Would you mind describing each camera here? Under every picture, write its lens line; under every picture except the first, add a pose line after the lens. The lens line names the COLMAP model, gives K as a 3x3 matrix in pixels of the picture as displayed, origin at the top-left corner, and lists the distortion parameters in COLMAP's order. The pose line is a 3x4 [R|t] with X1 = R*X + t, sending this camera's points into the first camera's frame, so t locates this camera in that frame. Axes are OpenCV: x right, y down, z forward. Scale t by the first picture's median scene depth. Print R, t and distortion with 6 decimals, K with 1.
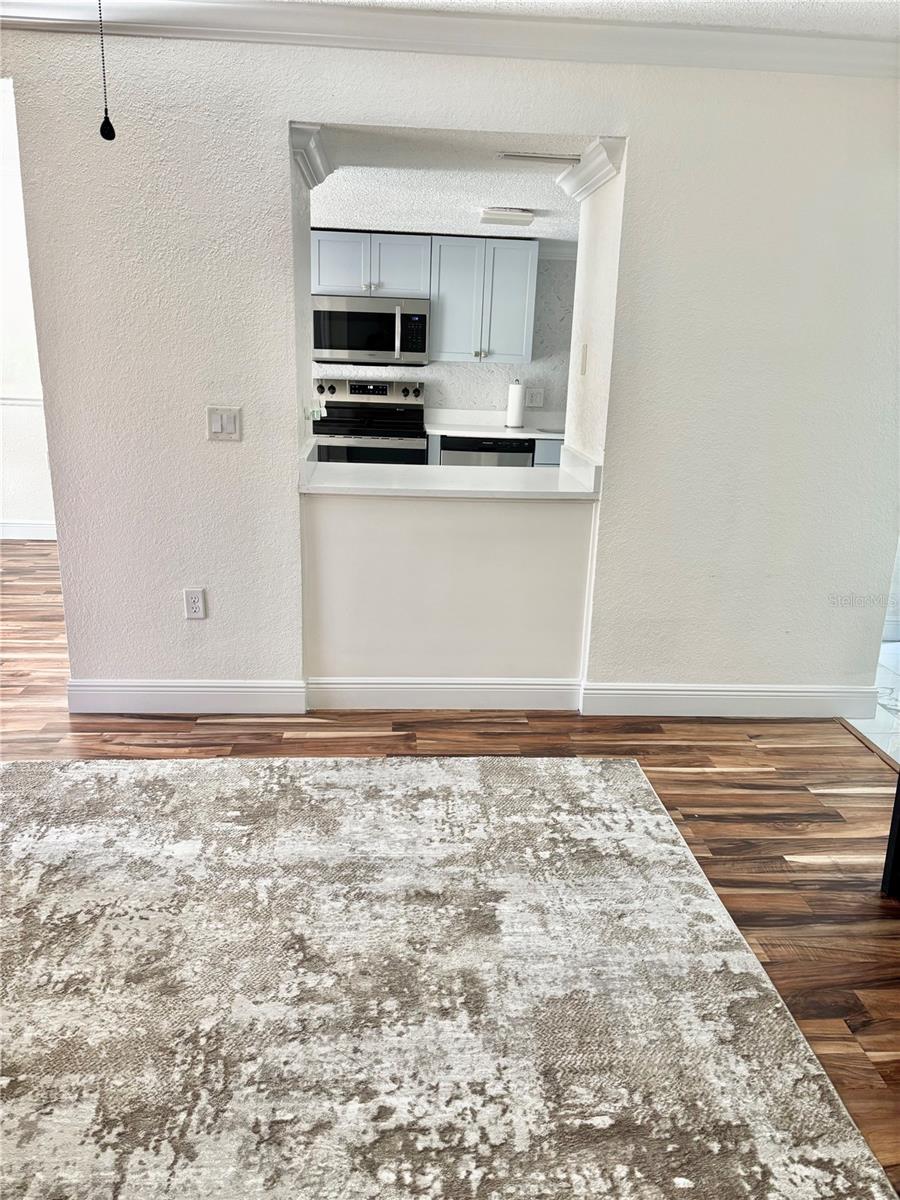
lens RADIAL K [[913.6, 0, 453.4], [0, 913.6, 604.7], [0, 0, 1]] dist [0.021725, 0.000813]
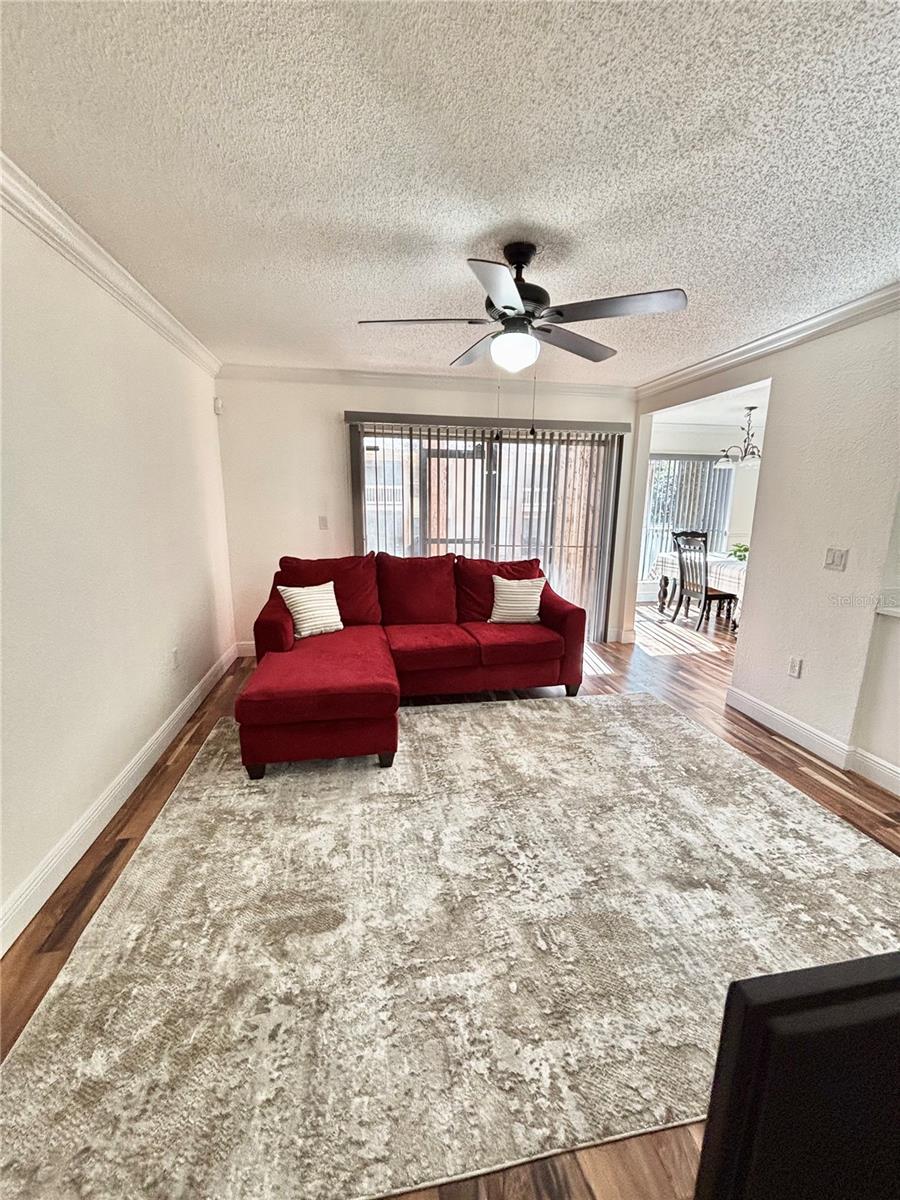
lens RADIAL K [[485.9, 0, 452.1], [0, 485.9, 601.0], [0, 0, 1]] dist [0.002581, -0.000743]
pose [[0.115567, 0.176102, -0.977564, 0.618897], [-0.278319, 0.950477, 0.138320, -0.084361], [0.953511, 0.256090, 0.158856, 0.362897]]
